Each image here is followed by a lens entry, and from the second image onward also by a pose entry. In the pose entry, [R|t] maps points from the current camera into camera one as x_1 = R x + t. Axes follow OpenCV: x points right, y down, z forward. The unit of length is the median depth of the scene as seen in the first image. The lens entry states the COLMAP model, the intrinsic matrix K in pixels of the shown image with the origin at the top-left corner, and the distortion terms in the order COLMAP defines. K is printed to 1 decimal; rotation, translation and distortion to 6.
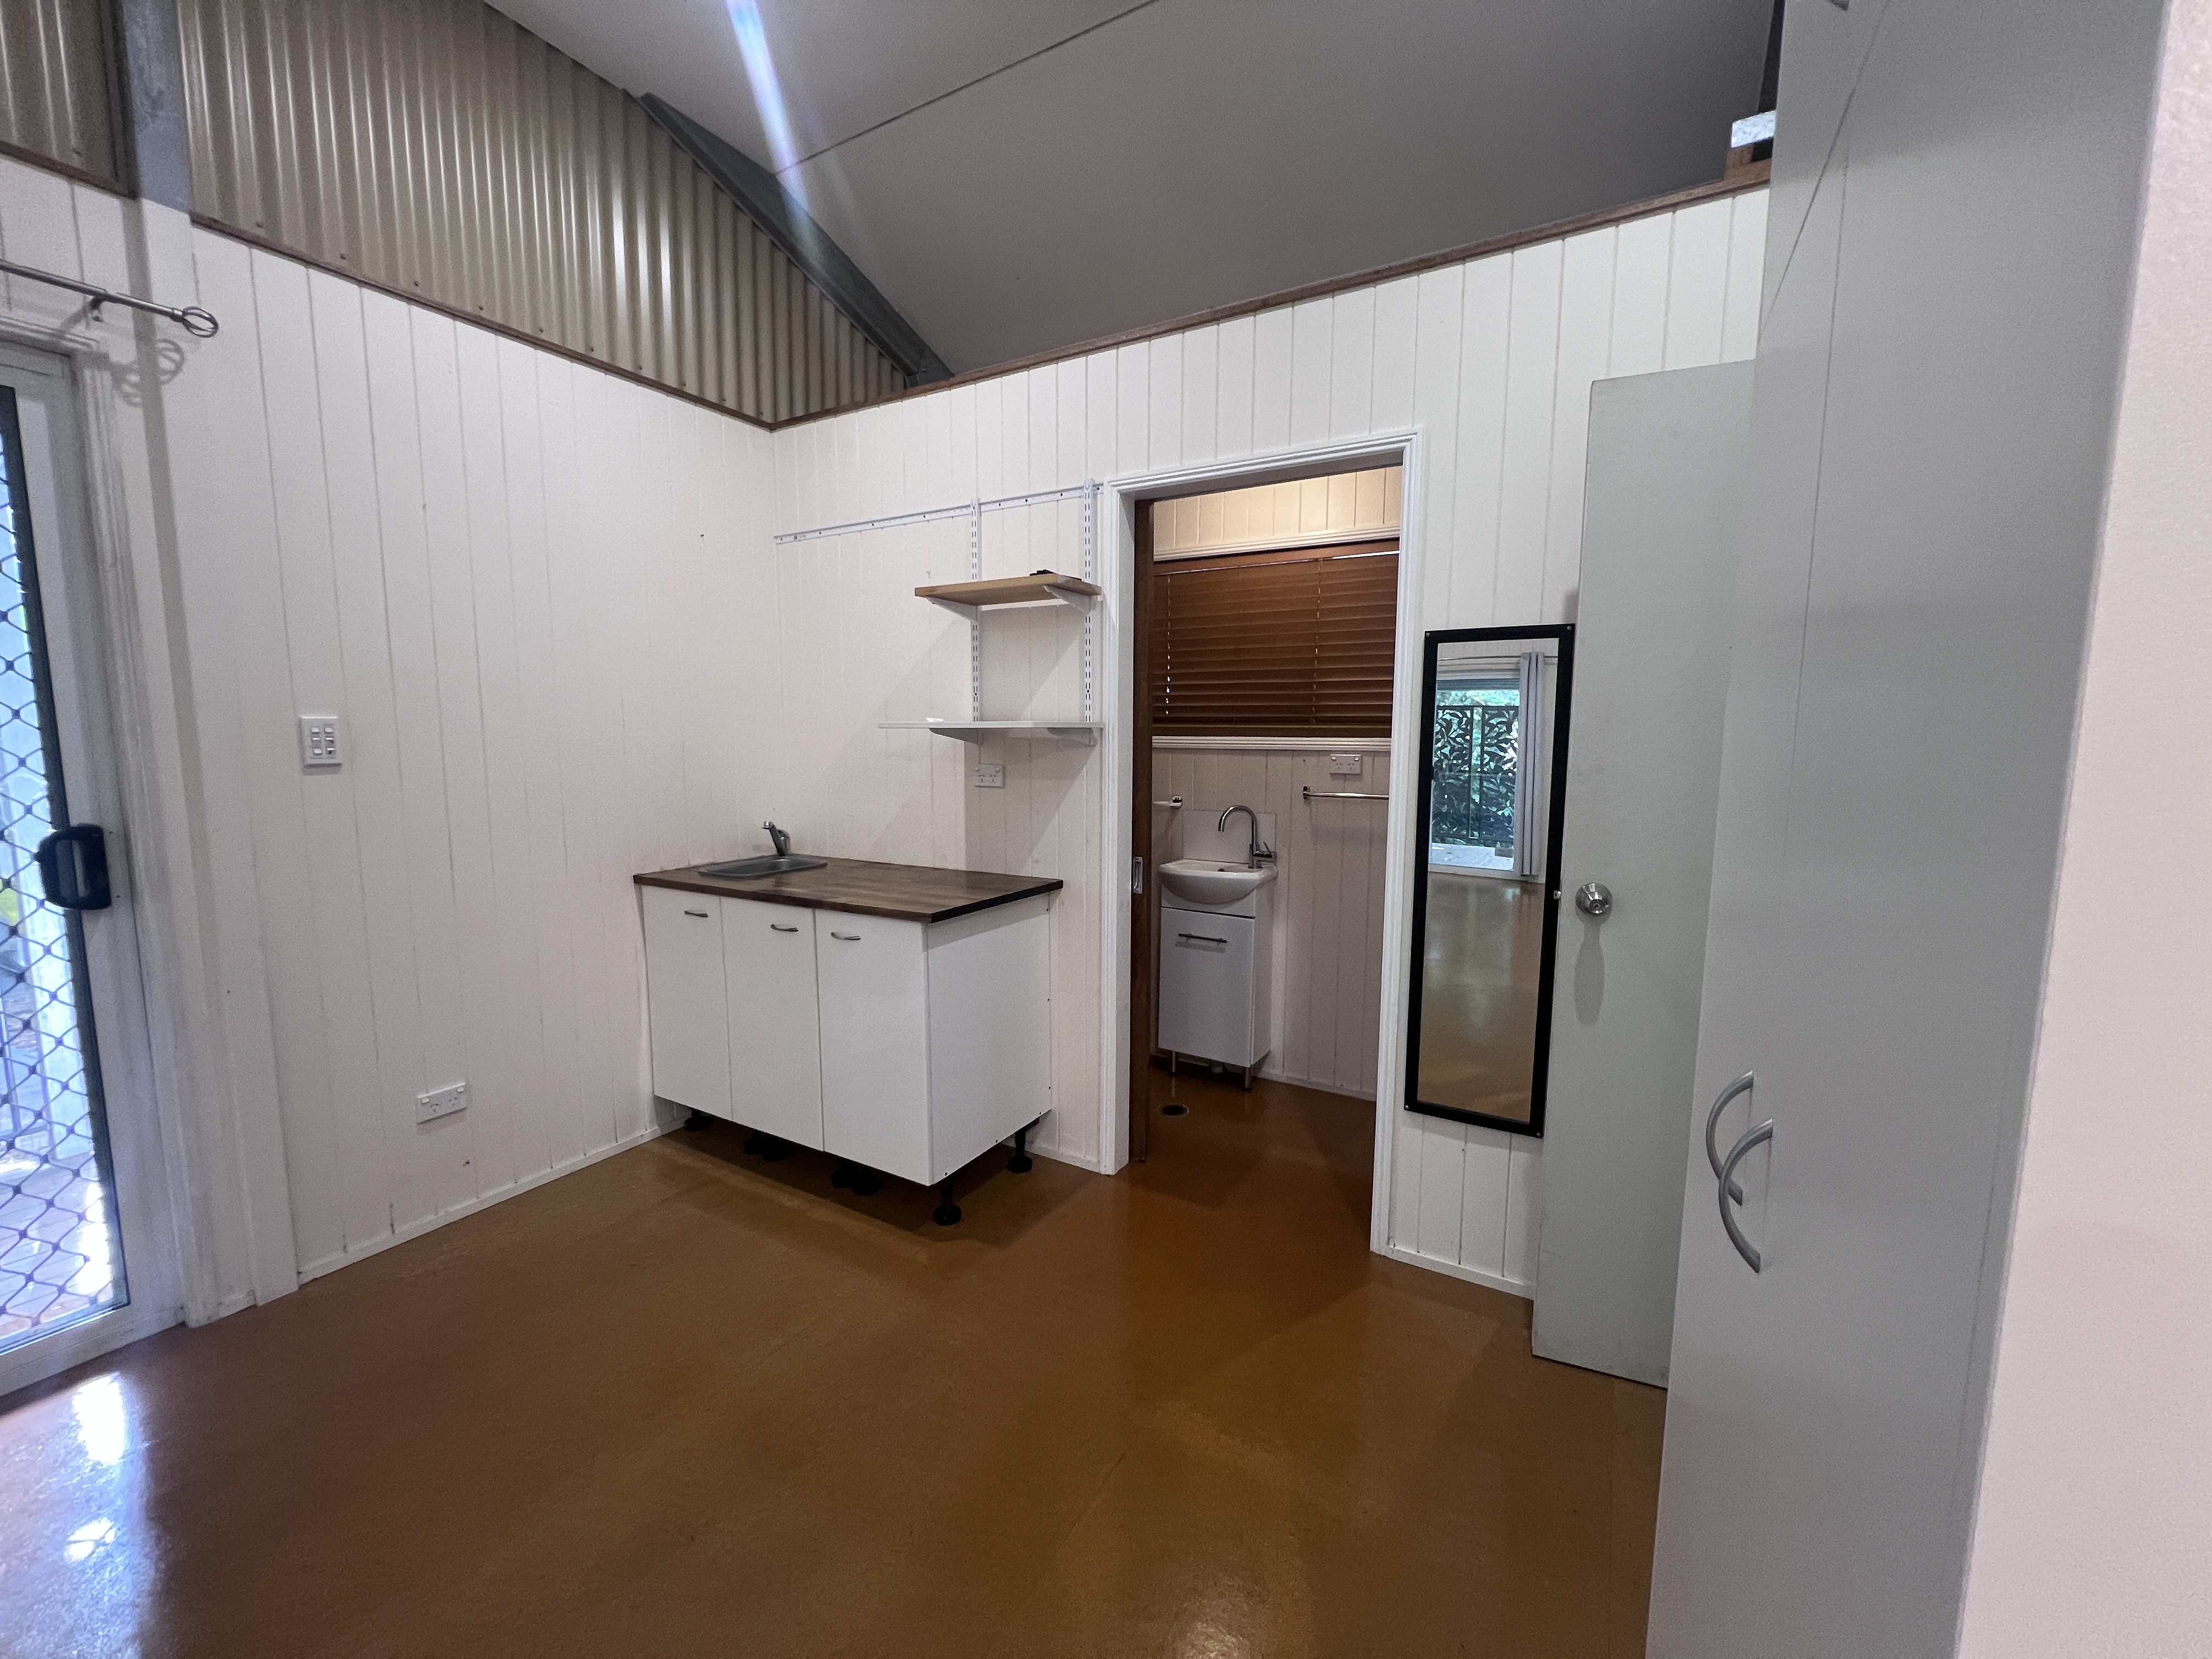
lens RADIAL K [[890.4, 0, 1105.2], [0, 890.4, 831.6], [0, 0, 1]] dist [0.004169, 0.000343]
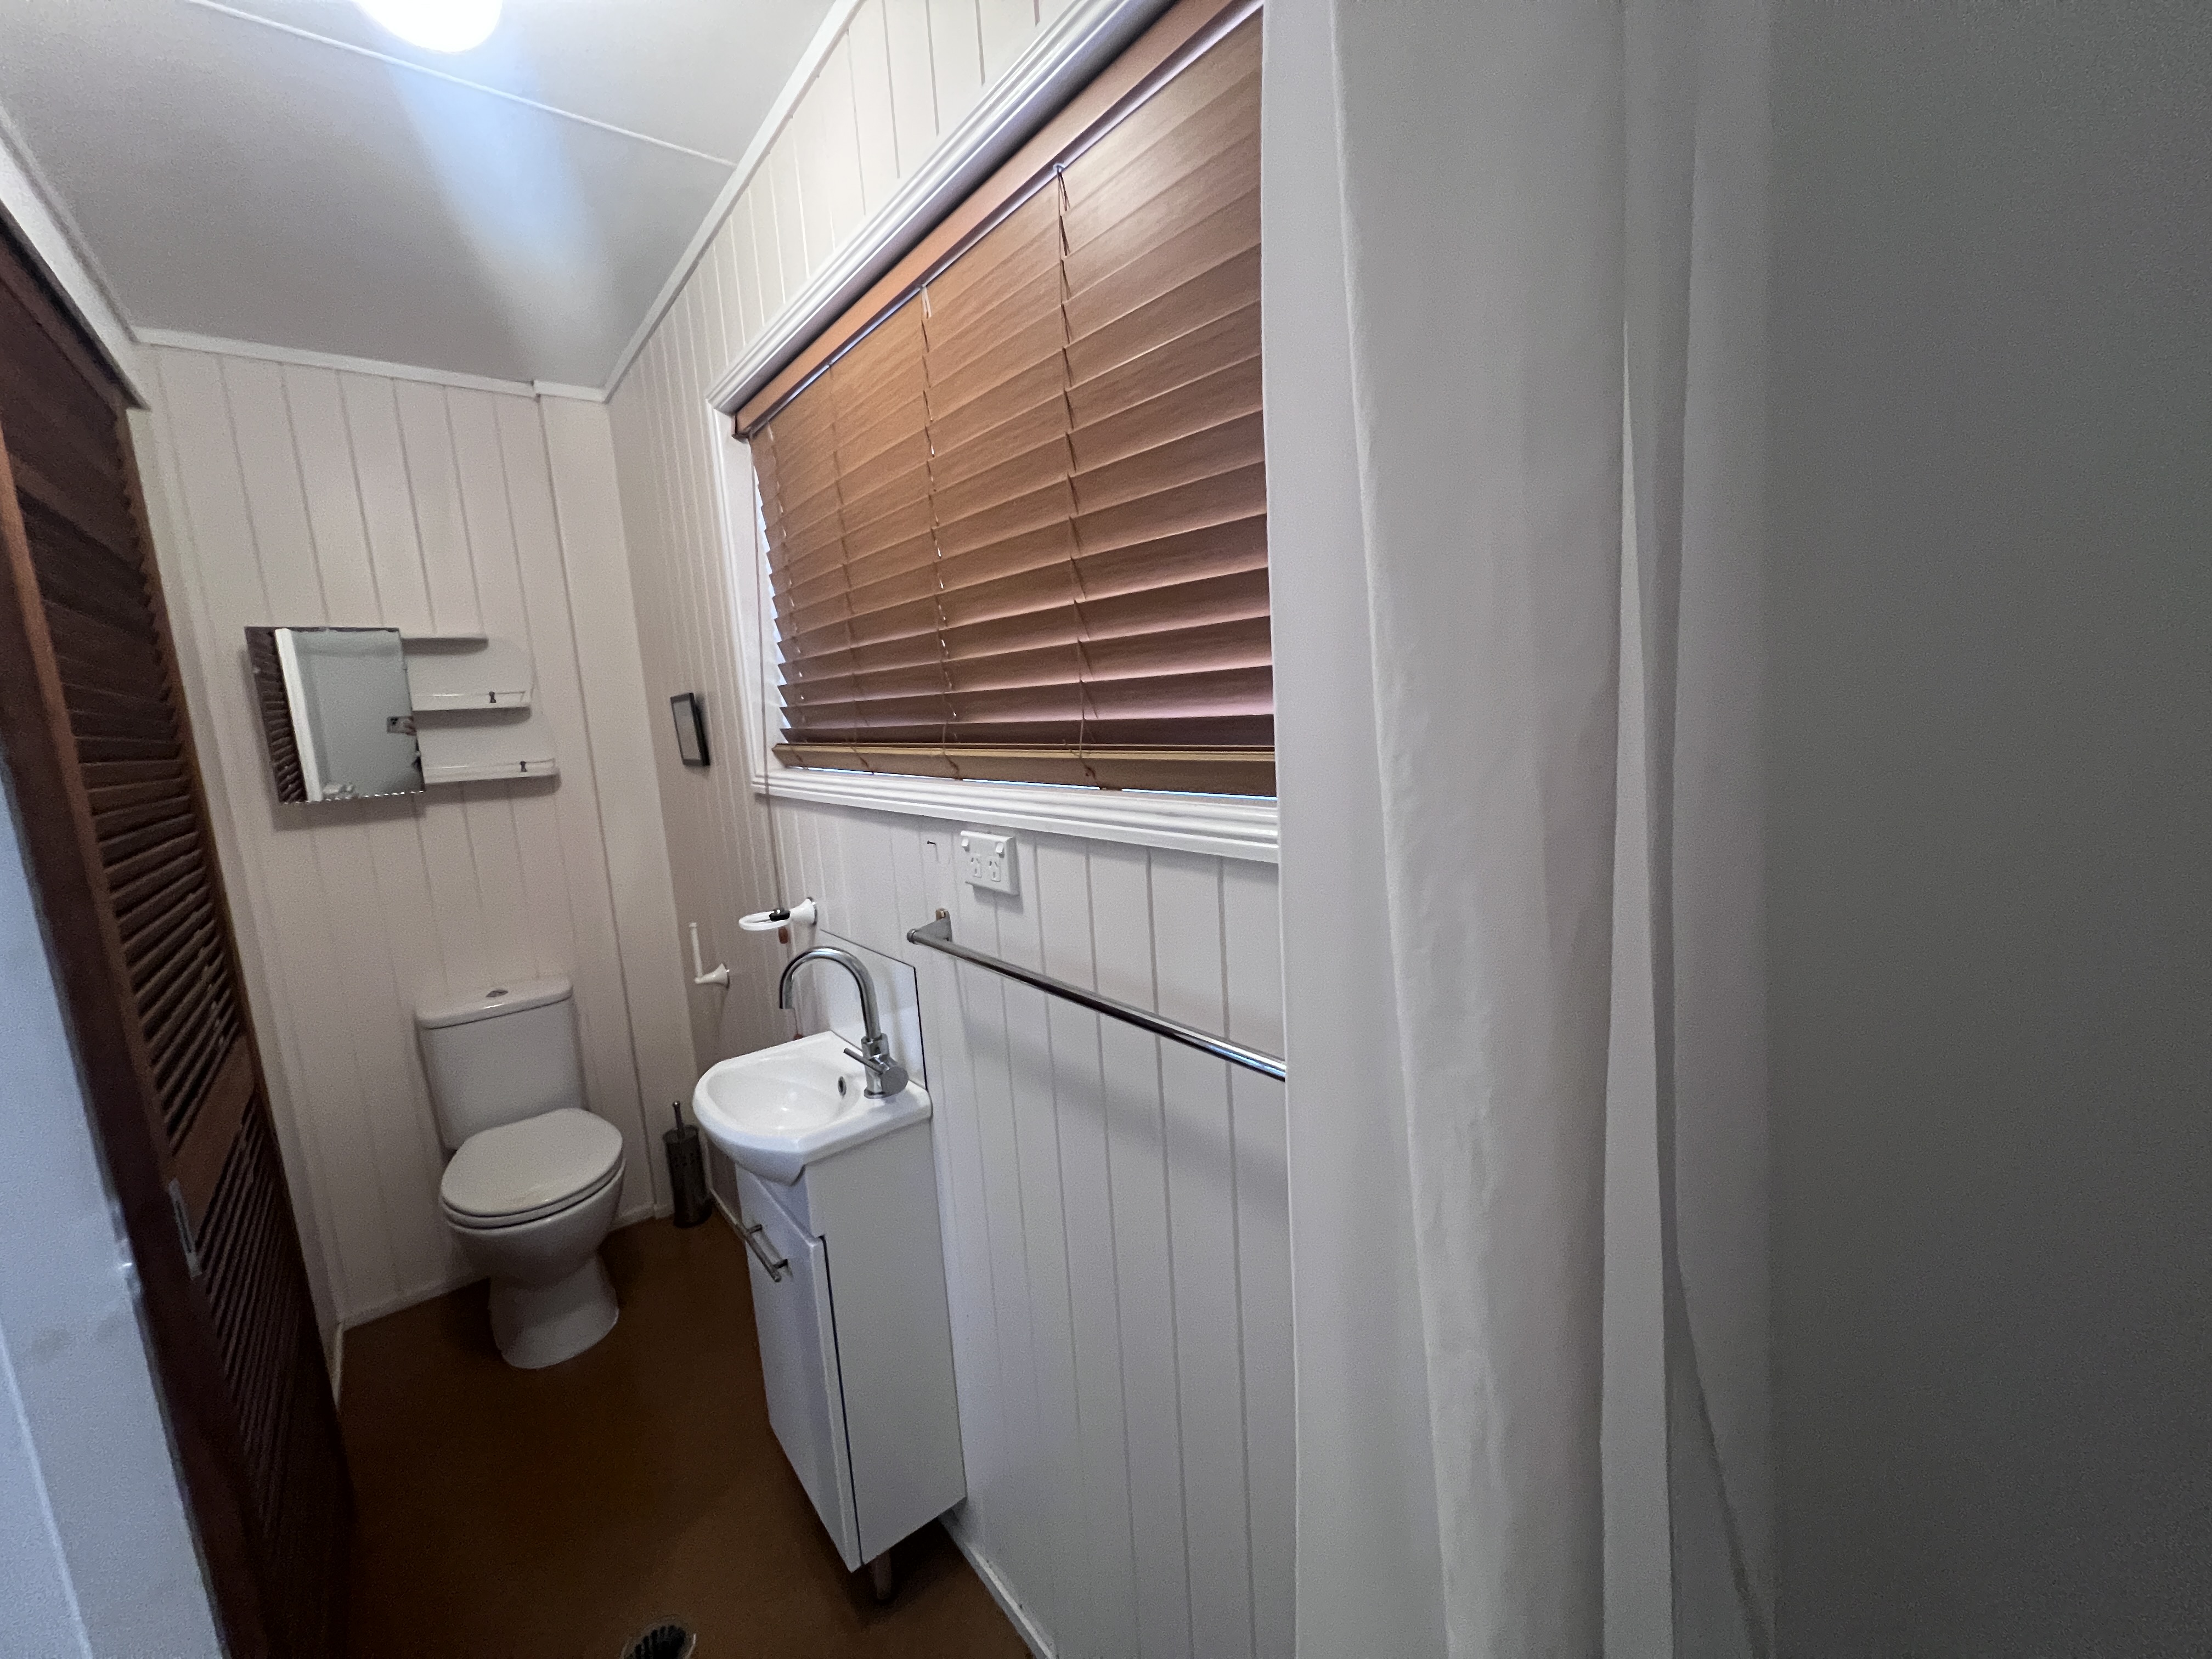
lens RADIAL K [[890.4, 0, 1104.7], [0, 890.4, 829.2], [0, 0, 1]] dist [0.004169, 0.000343]
pose [[0.930742, -0.013895, -0.365411, 0.354553], [0.028917, 0.998945, 0.035669, -0.079958], [0.364530, -0.043766, 0.930163, 0.554866]]
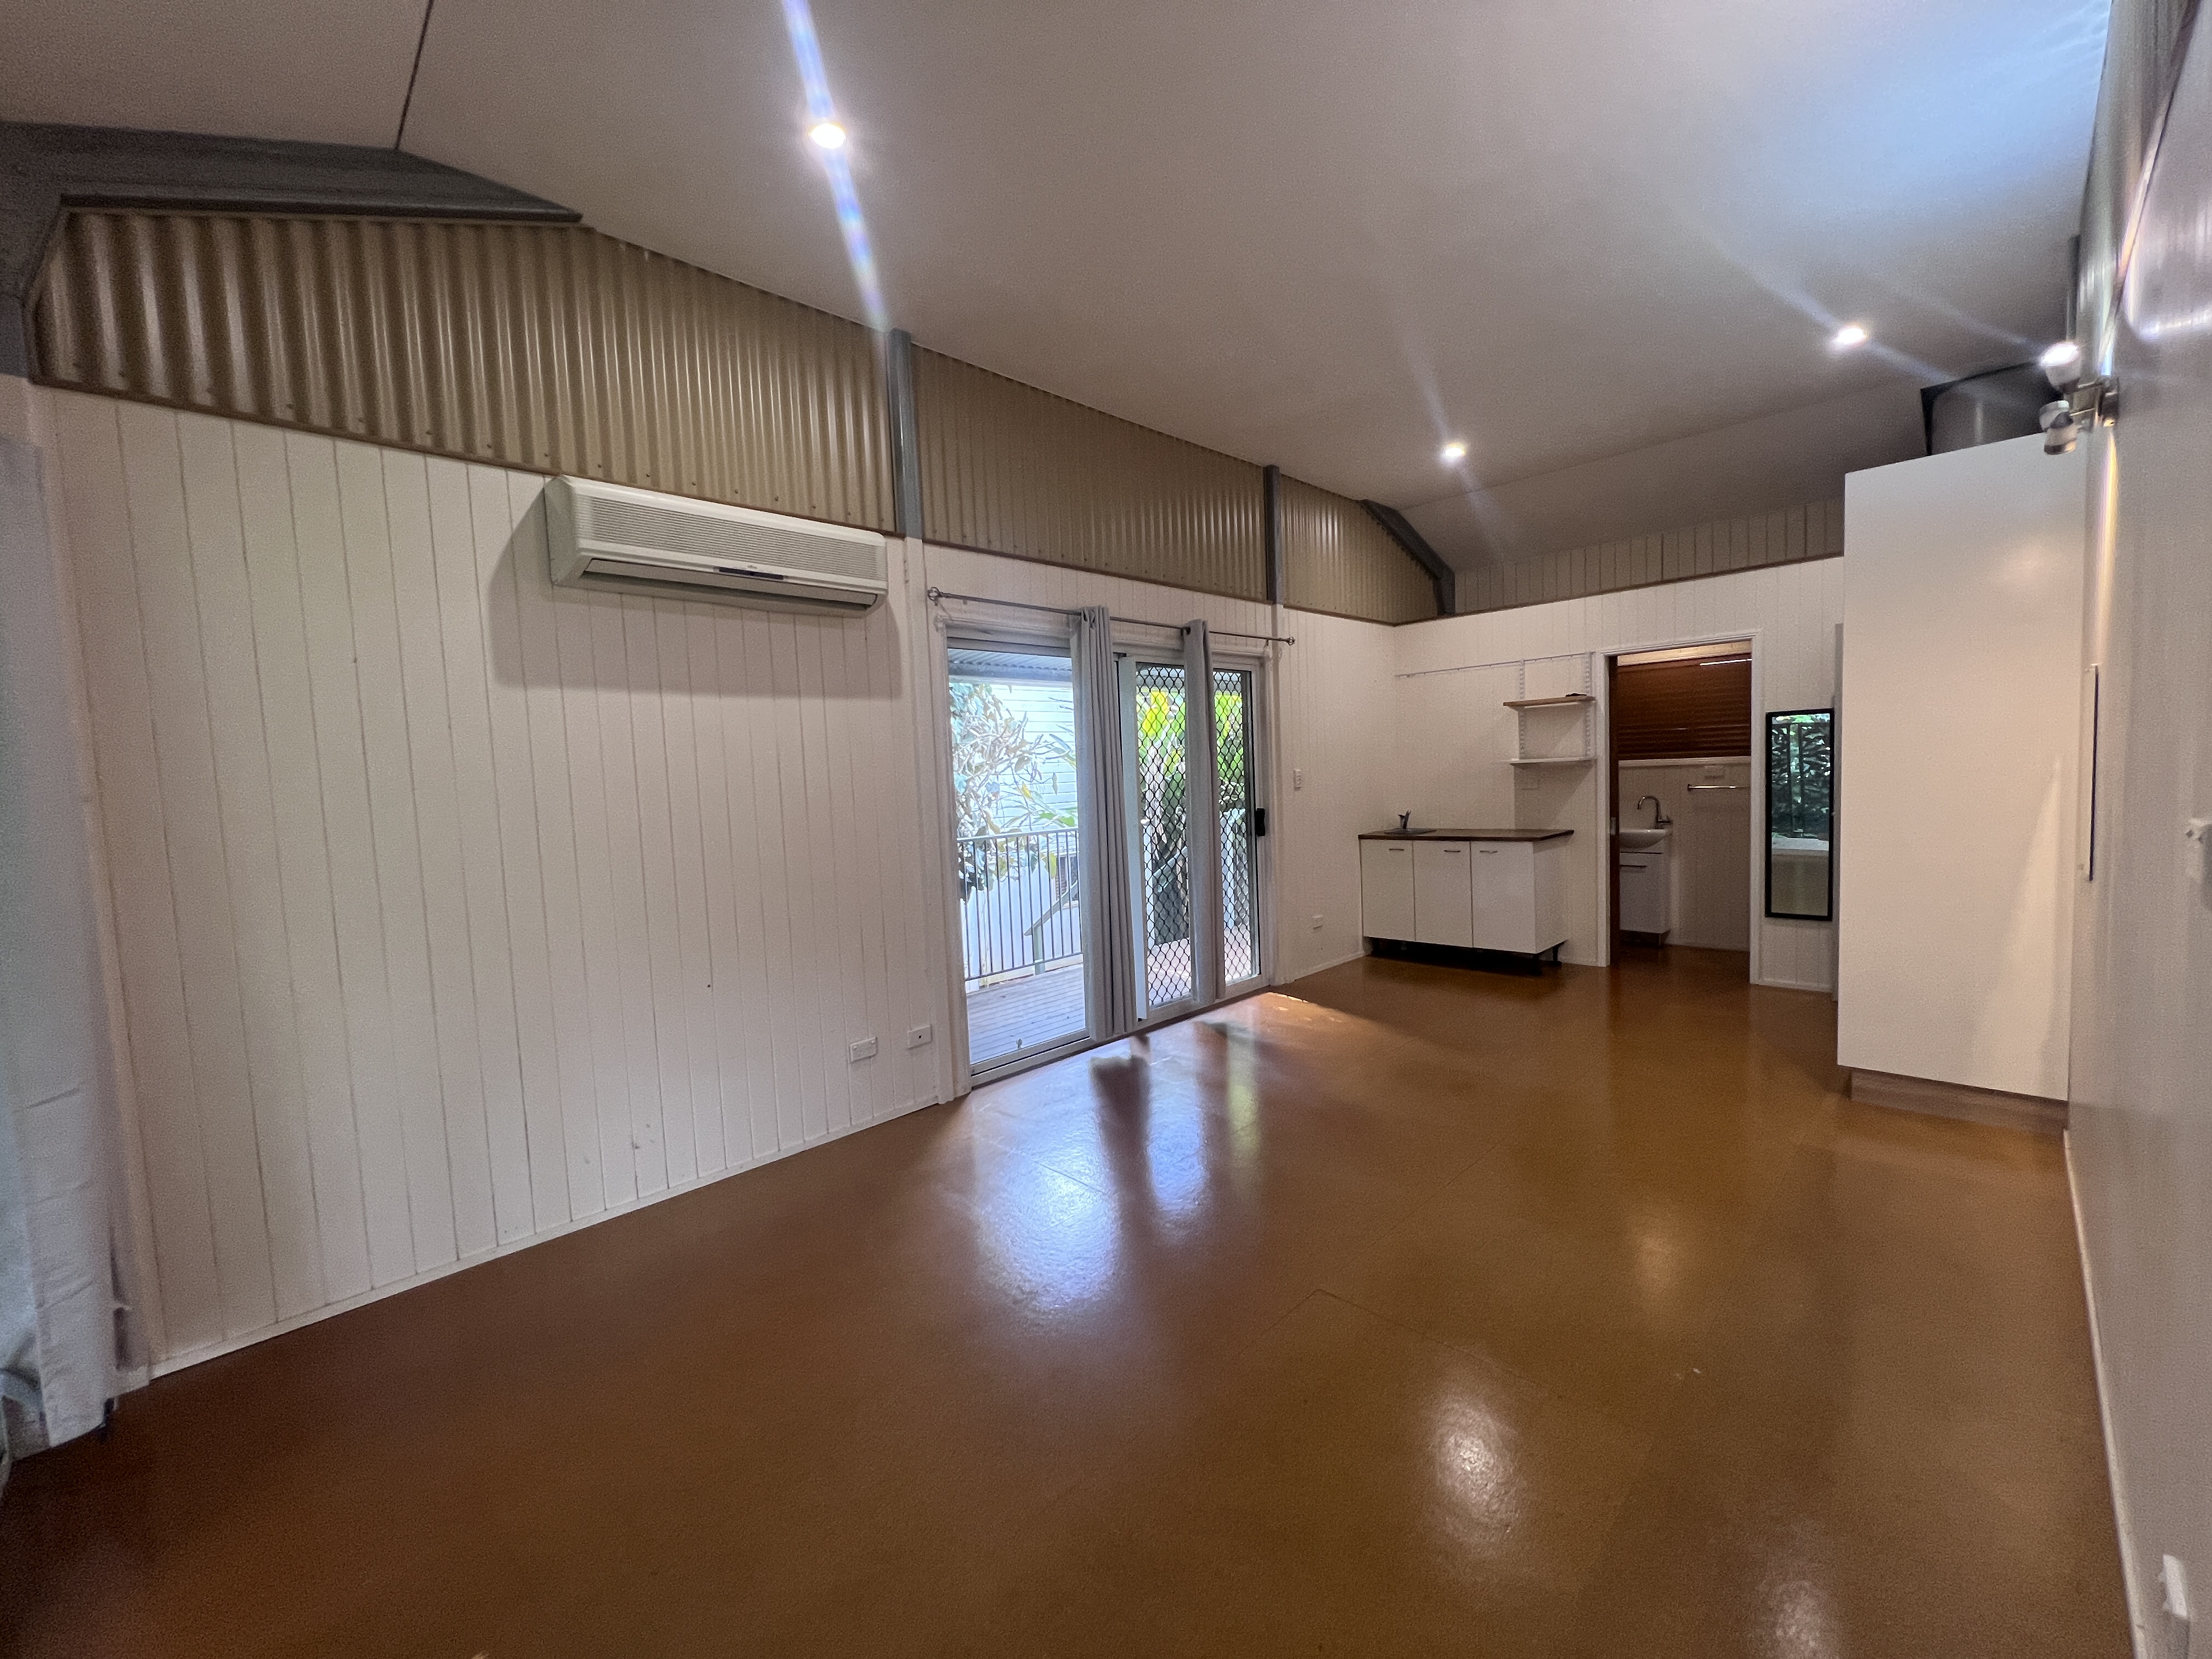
lens RADIAL K [[890.4, 0, 1107.9], [0, 890.4, 829.3], [0, 0, 1]] dist [0.004169, 0.000343]
pose [[0.964647, -0.029812, -0.261855, -0.567249], [0.018990, 0.998862, -0.043760, 0.125438], [0.262861, 0.037240, 0.964115, -1.377729]]
